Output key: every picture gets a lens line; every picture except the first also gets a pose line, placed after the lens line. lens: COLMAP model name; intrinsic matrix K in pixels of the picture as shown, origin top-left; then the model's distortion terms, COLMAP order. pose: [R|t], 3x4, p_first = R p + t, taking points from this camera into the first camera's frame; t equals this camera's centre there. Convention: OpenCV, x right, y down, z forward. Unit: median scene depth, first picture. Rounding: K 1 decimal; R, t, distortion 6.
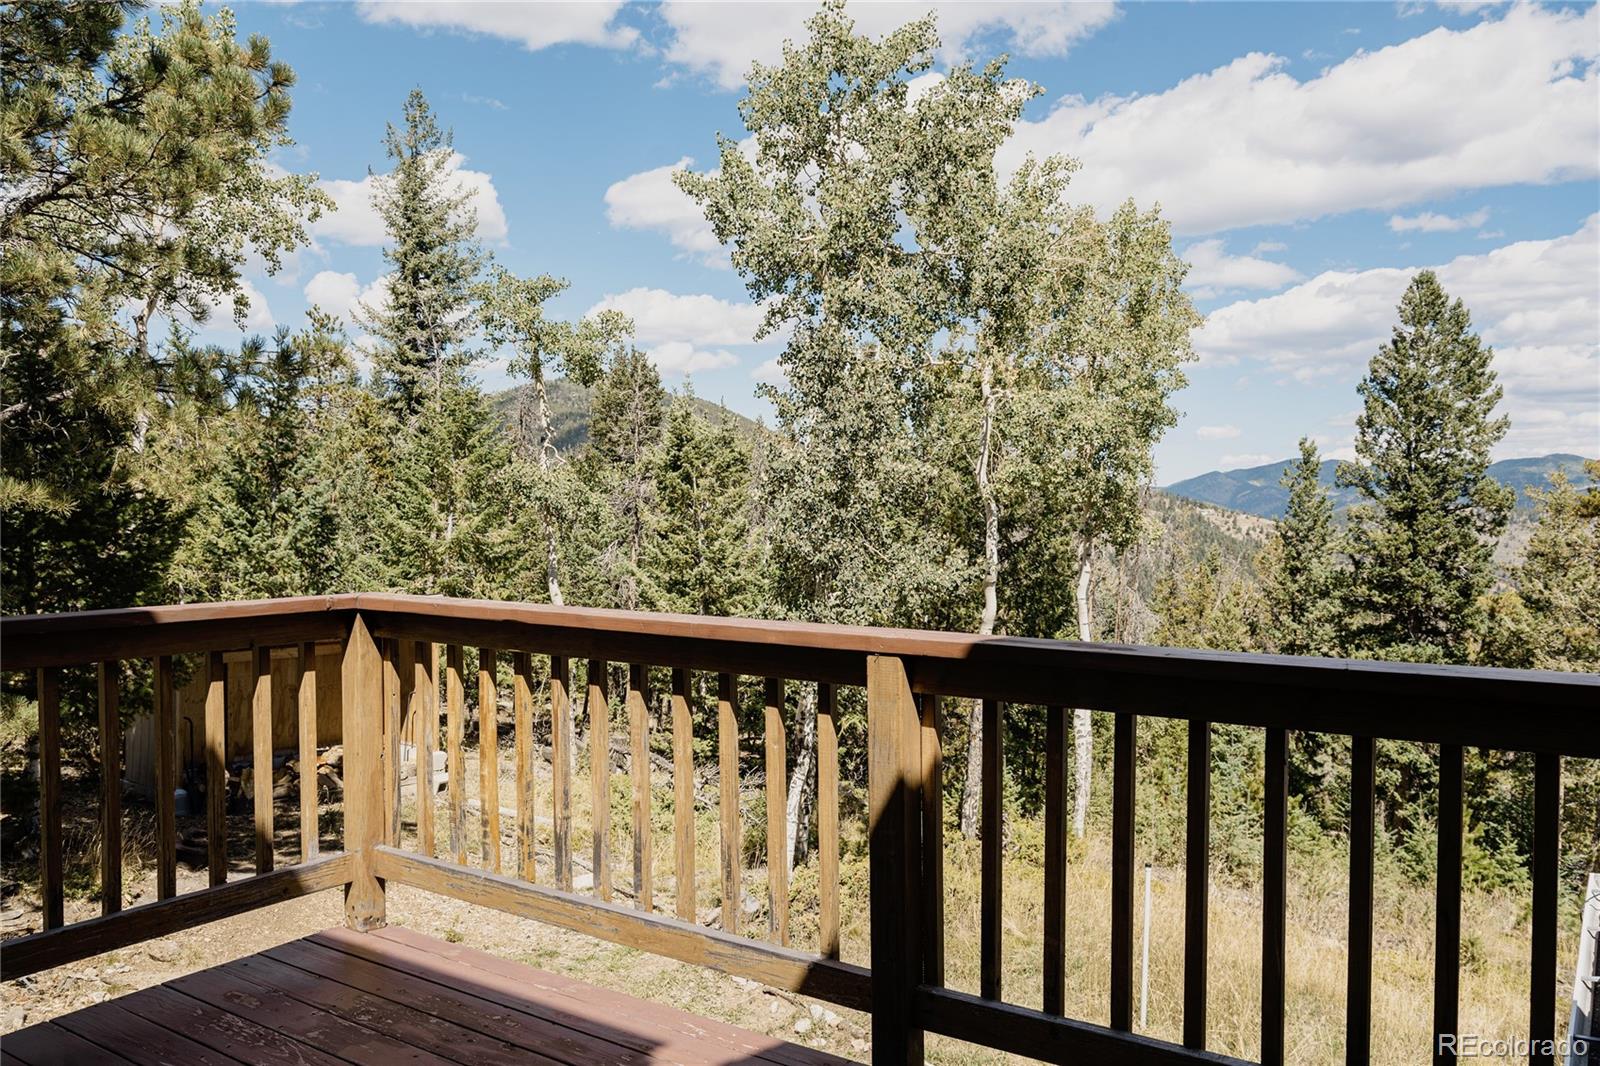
lens RADIAL K [[1256.9, 0, 793.3], [0, 1256.9, 535.6], [0, 0, 1]] dist [0.009040, 0.003420]
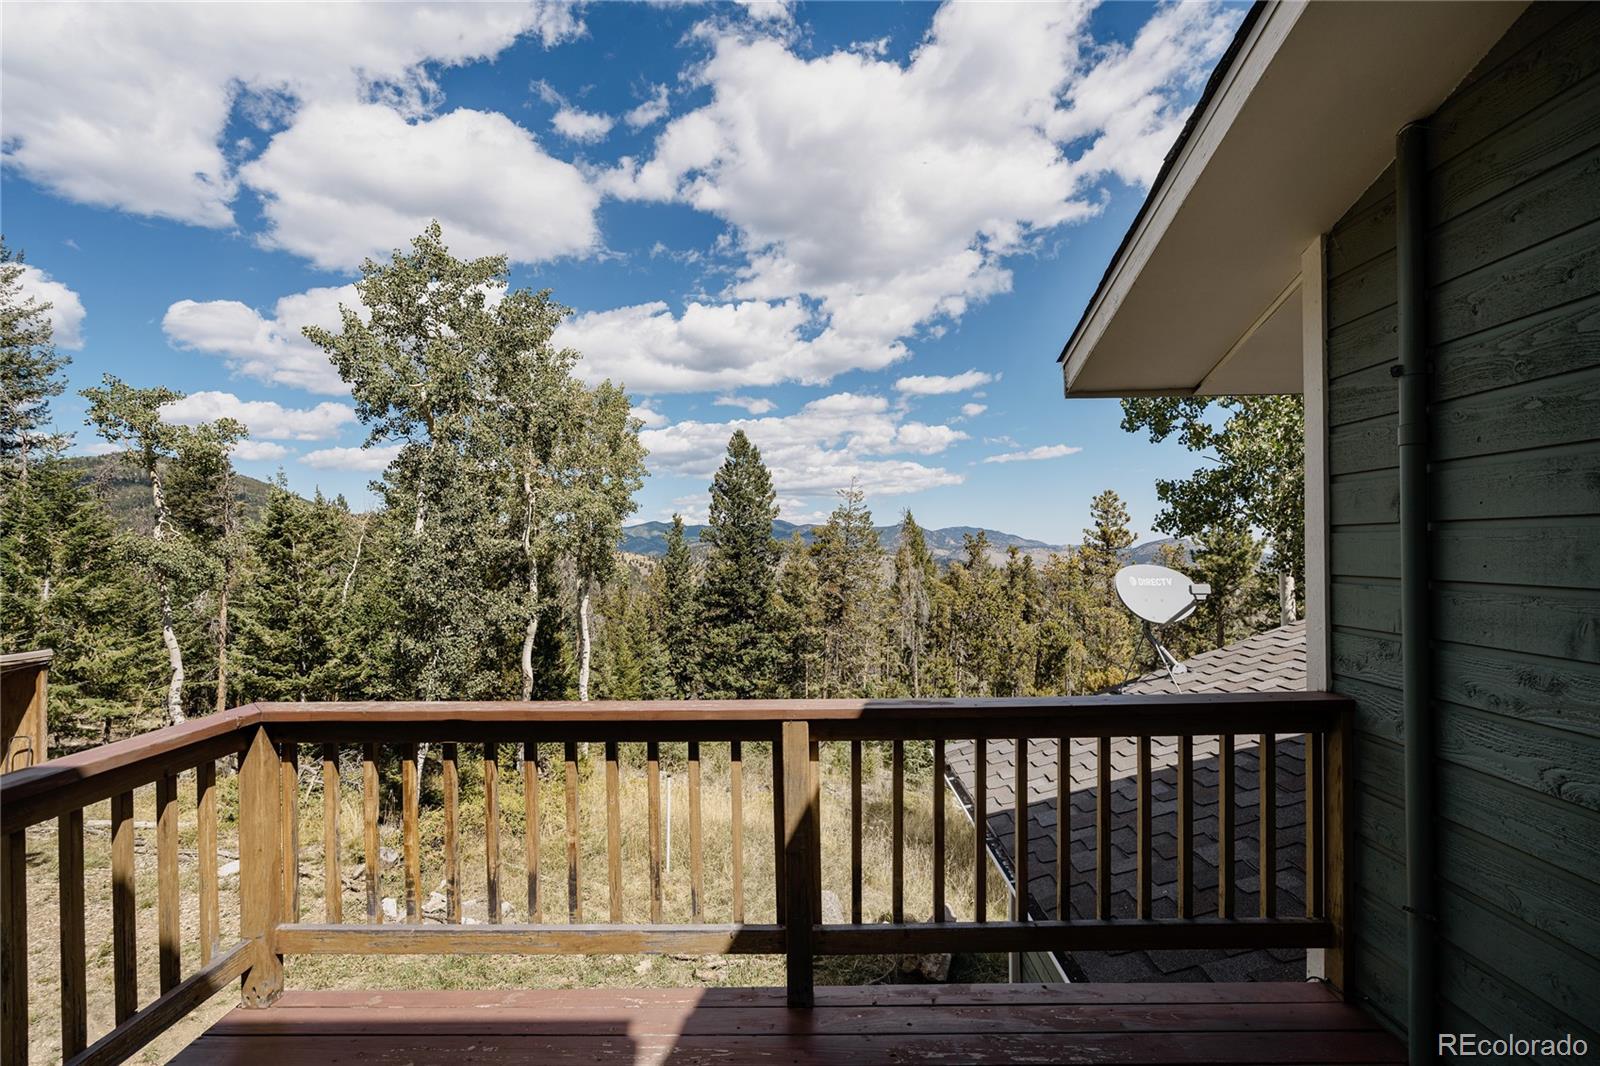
lens RADIAL K [[729.7, 0, 796.4], [0, 729.7, 534.6], [0, 0, 1]] dist [-0.001232, 0.002430]
pose [[0.832801, -0.006460, 0.553534, -0.568274], [0.028093, 0.999137, -0.030607, -0.144237], [-0.552859, 0.041040, 0.832264, 0.317655]]
